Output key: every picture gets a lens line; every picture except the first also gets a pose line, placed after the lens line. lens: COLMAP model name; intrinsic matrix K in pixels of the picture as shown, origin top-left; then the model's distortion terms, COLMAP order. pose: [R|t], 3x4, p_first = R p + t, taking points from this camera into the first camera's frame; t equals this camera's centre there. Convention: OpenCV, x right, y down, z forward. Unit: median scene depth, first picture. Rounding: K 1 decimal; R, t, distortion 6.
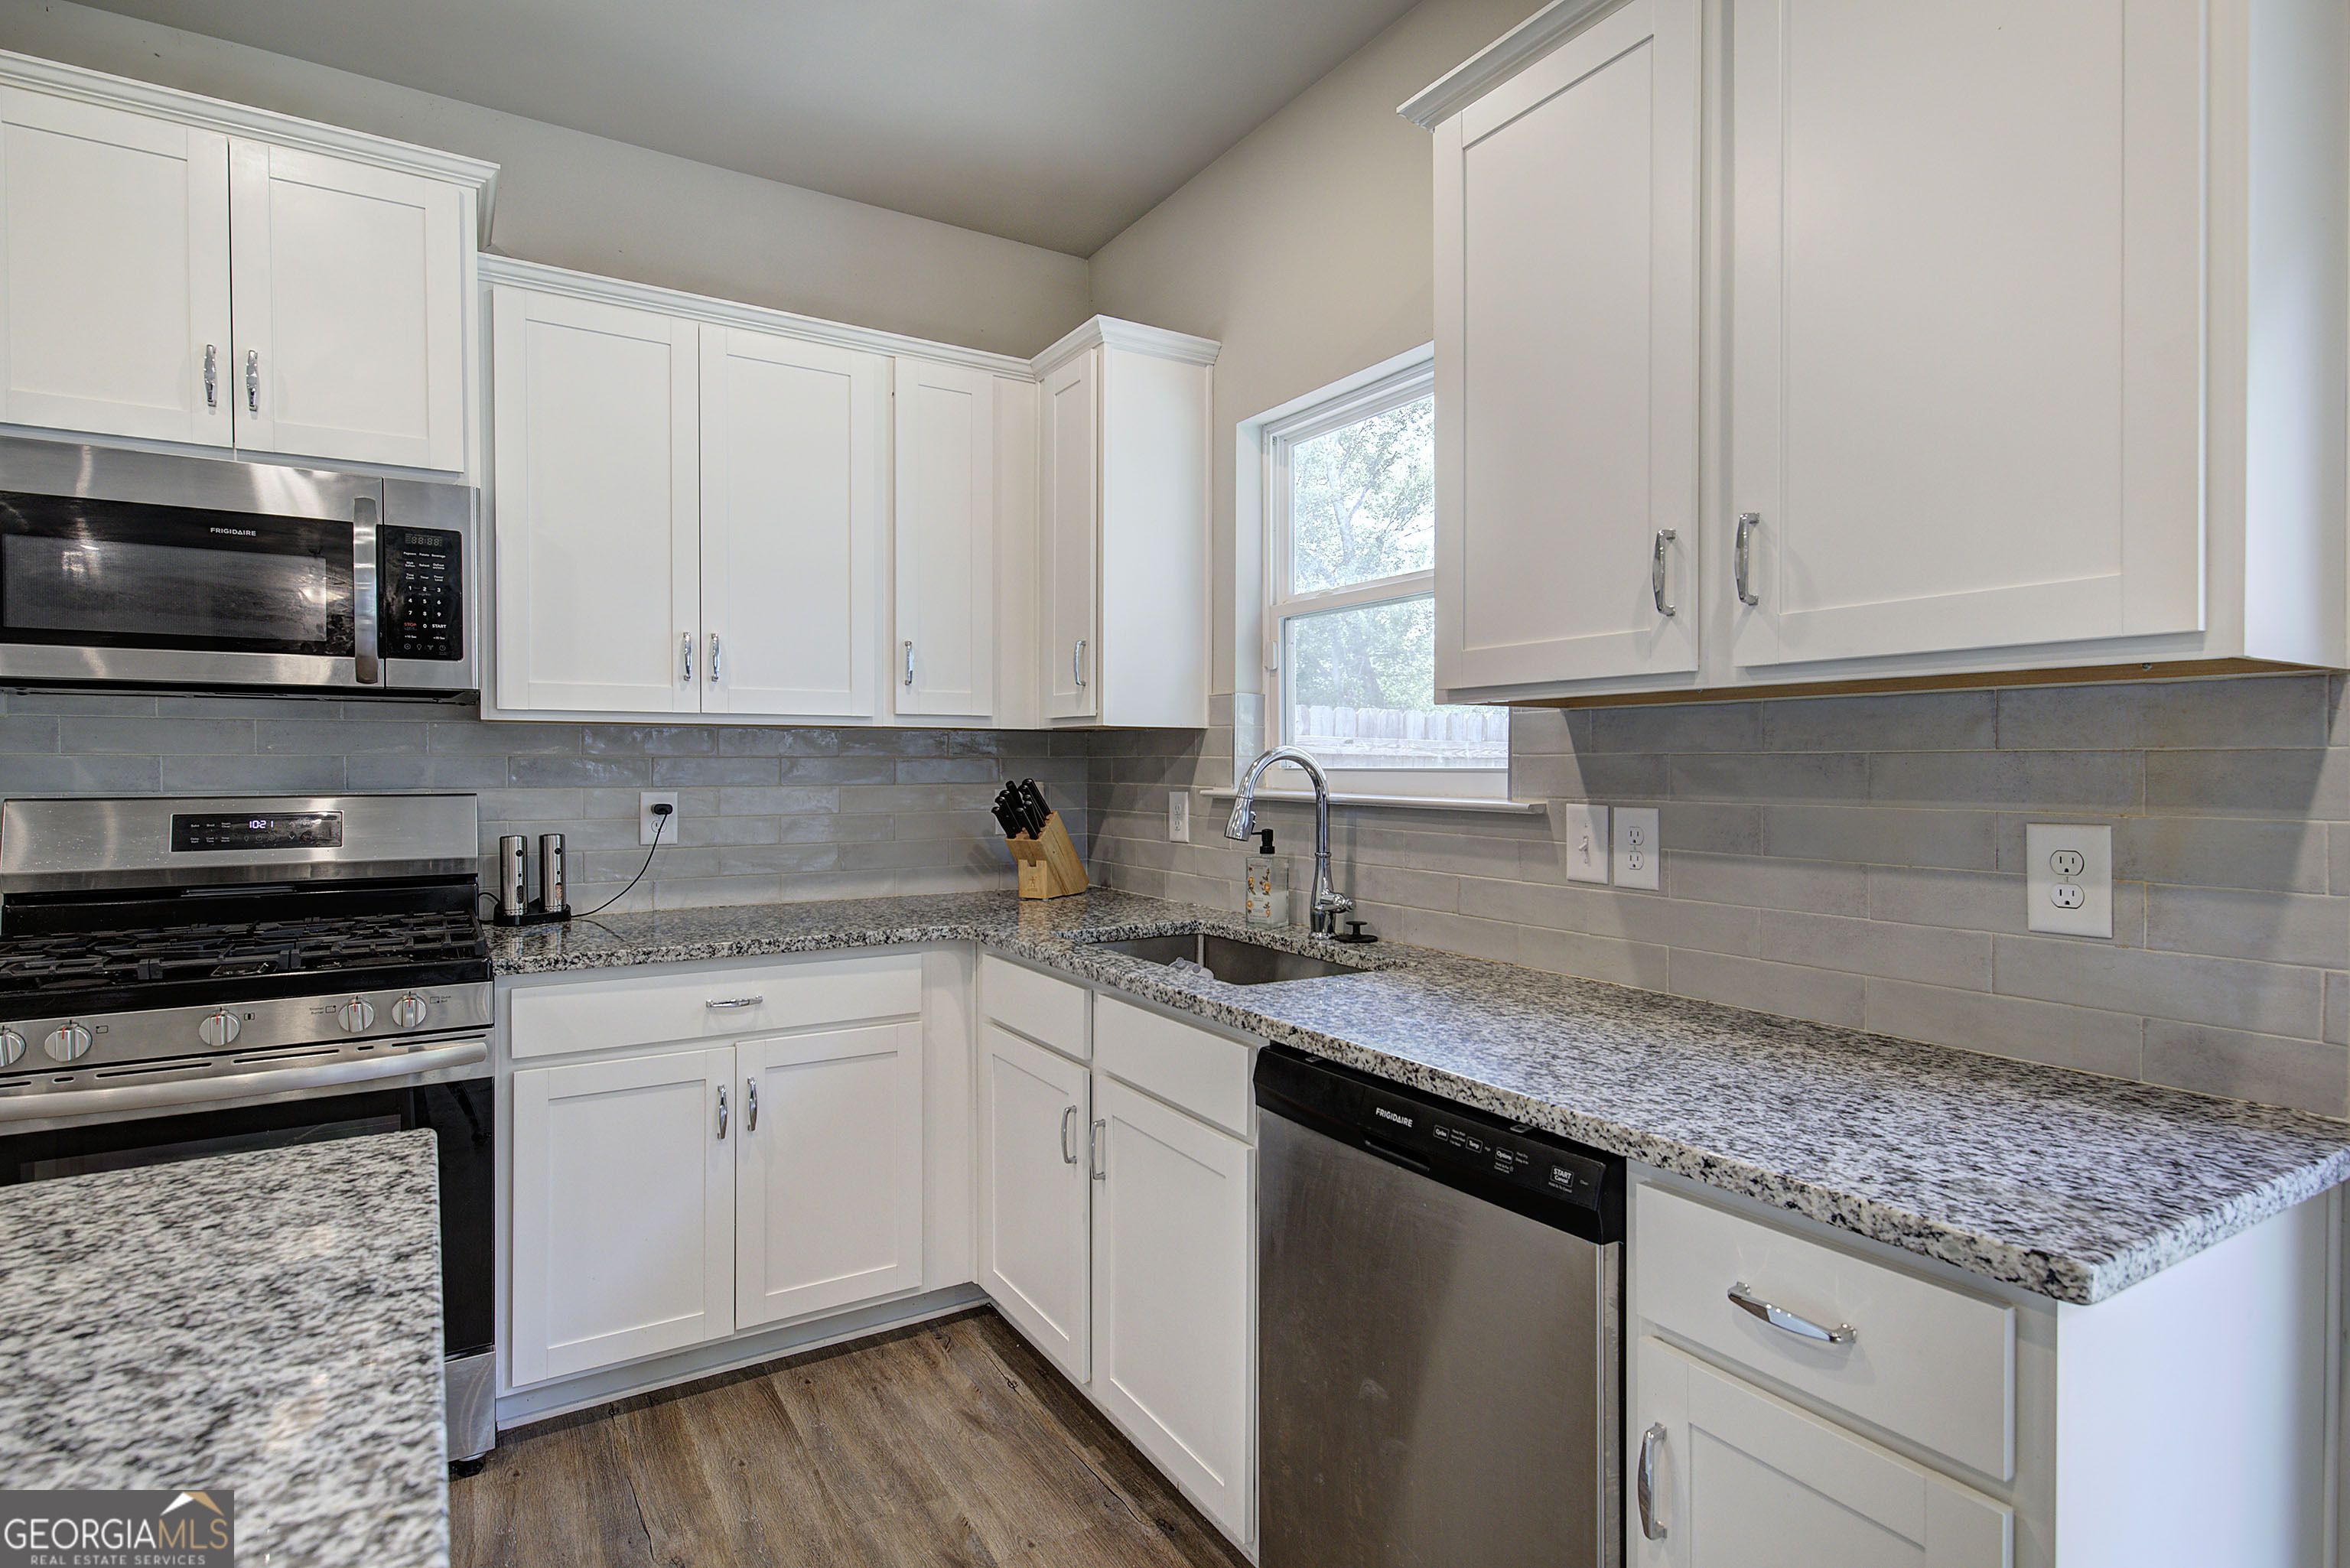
lens RADIAL K [[1200.9, 0, 1180.2], [0, 1200.9, 778.3], [0, 0, 1]] dist [-0.001935, 0.000690]
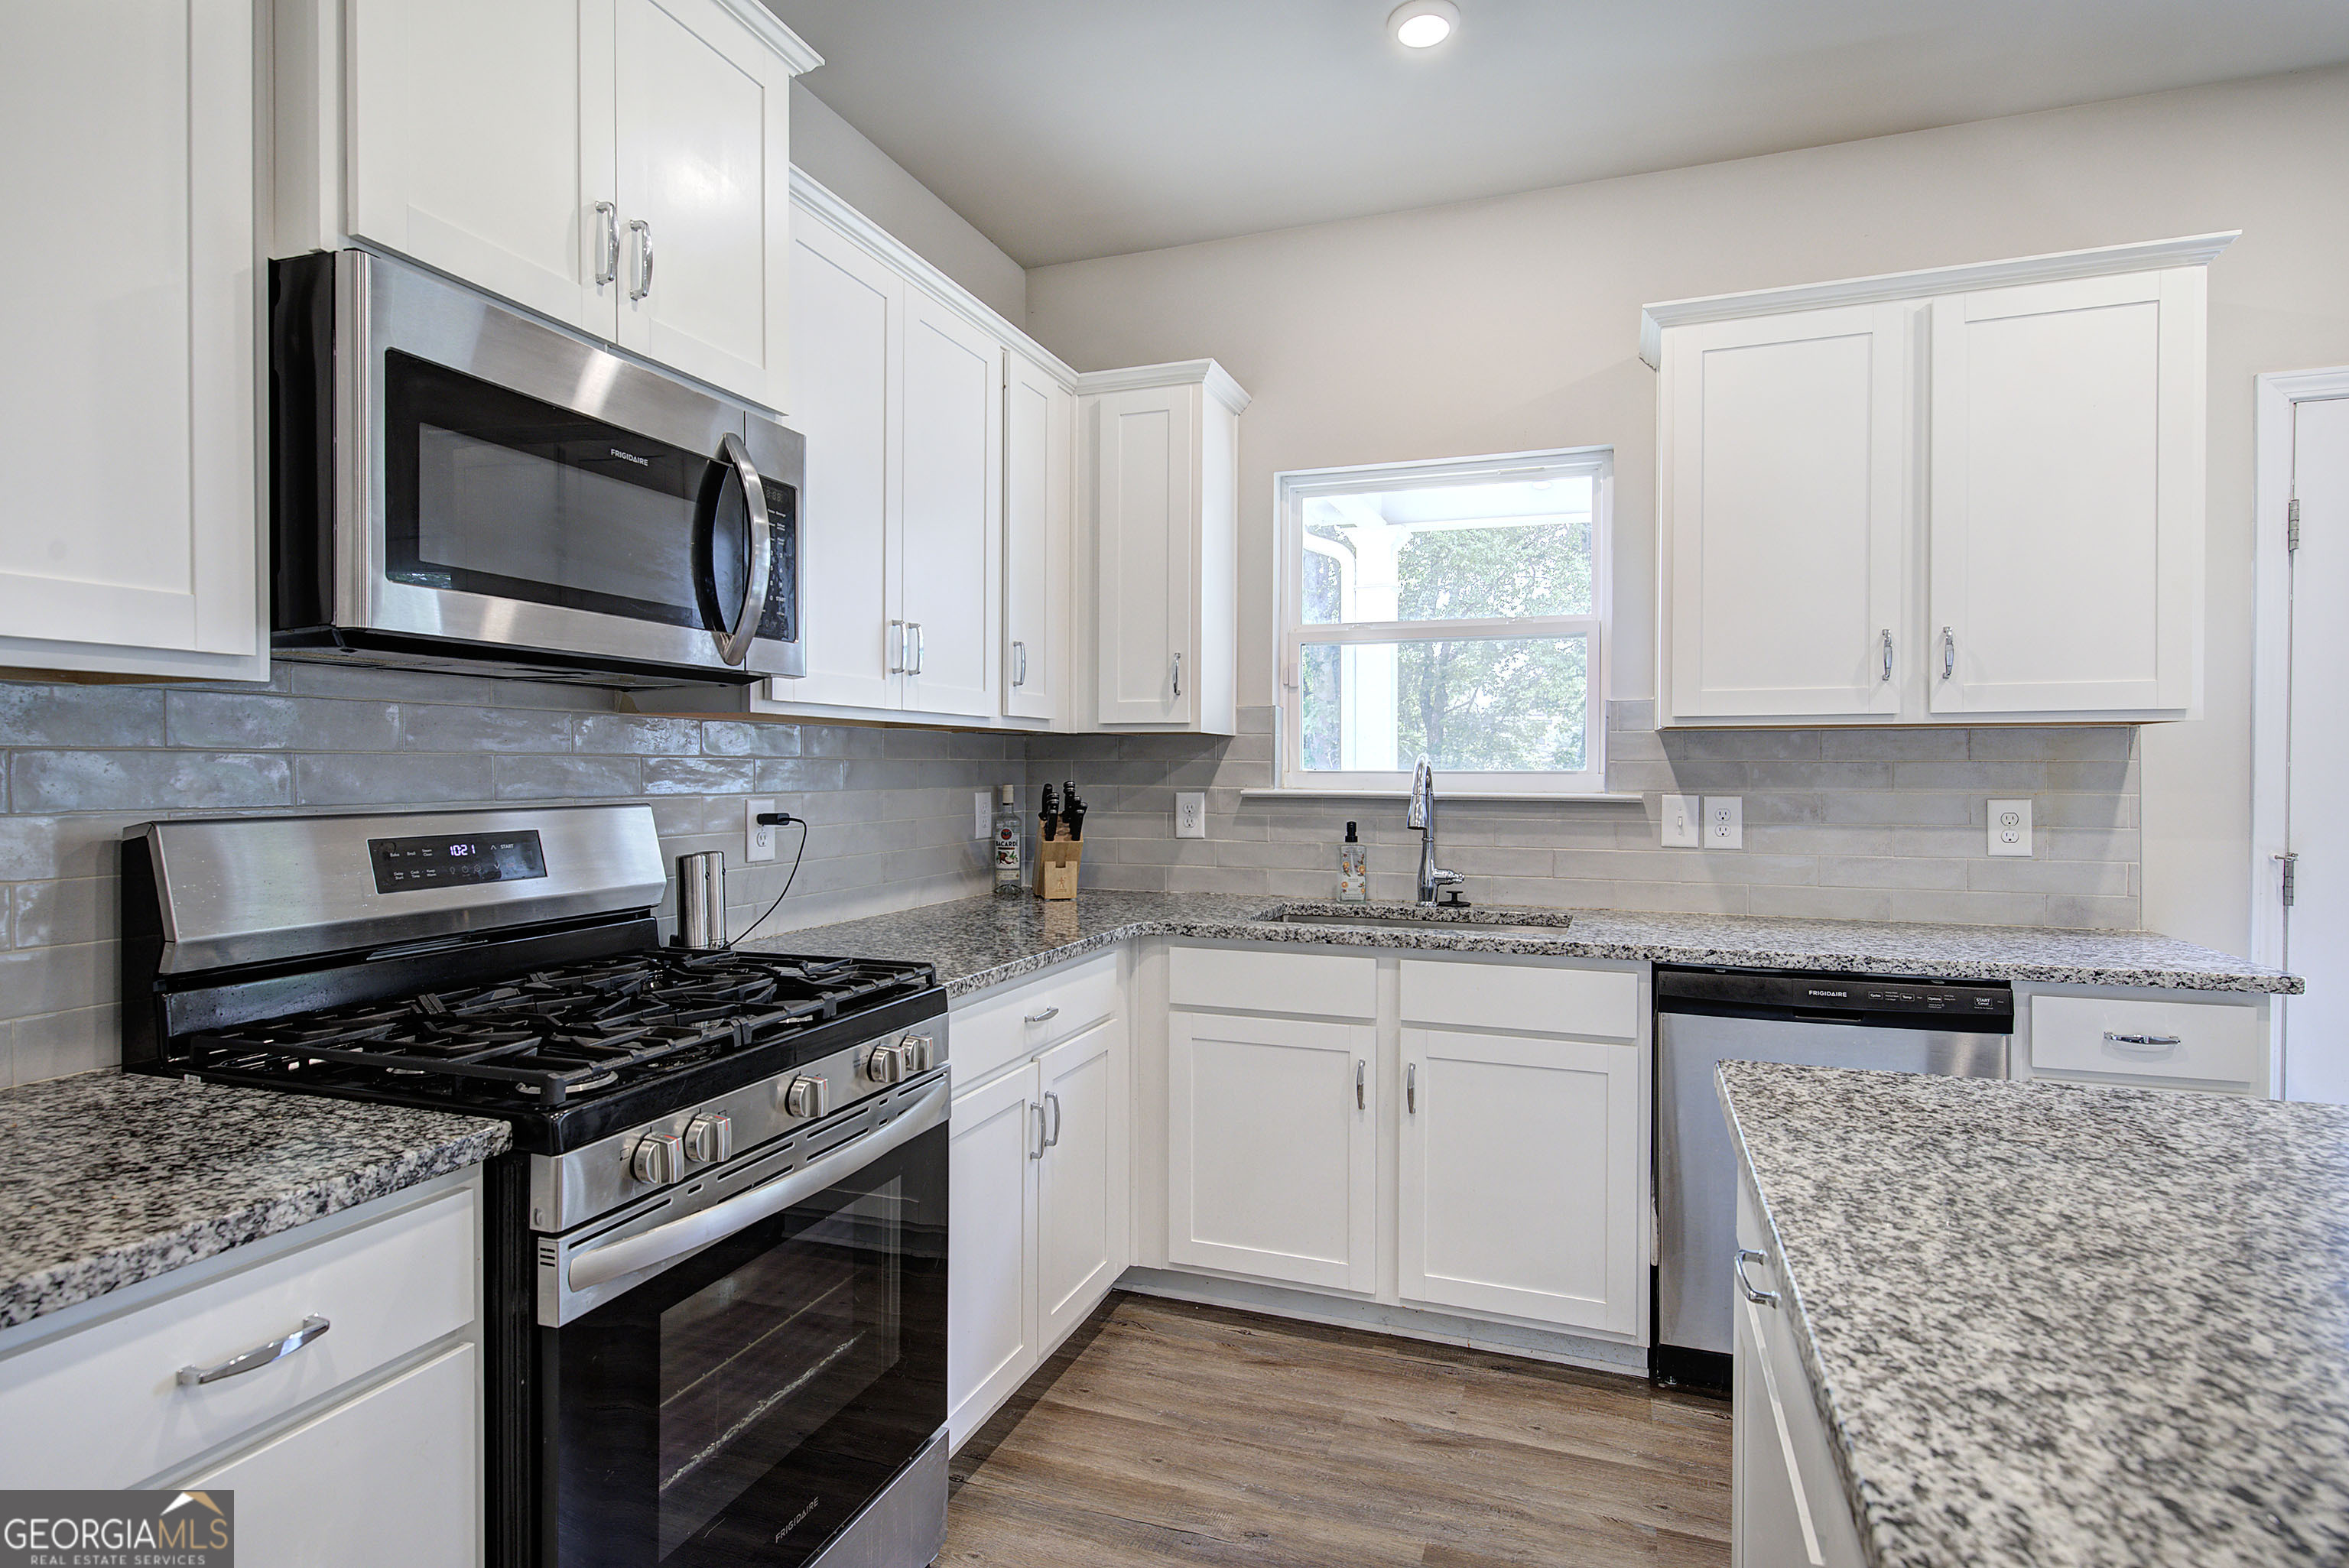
lens RADIAL K [[1200.3, 0, 1182.0], [0, 1200.3, 779.4], [0, 0, 1]] dist [-0.001935, 0.000690]
pose [[0.787425, -0.005058, 0.616390, -0.972155], [0.005766, 0.999983, 0.000839, -0.002182], [-0.616383, 0.002893, 0.787441, 0.192138]]
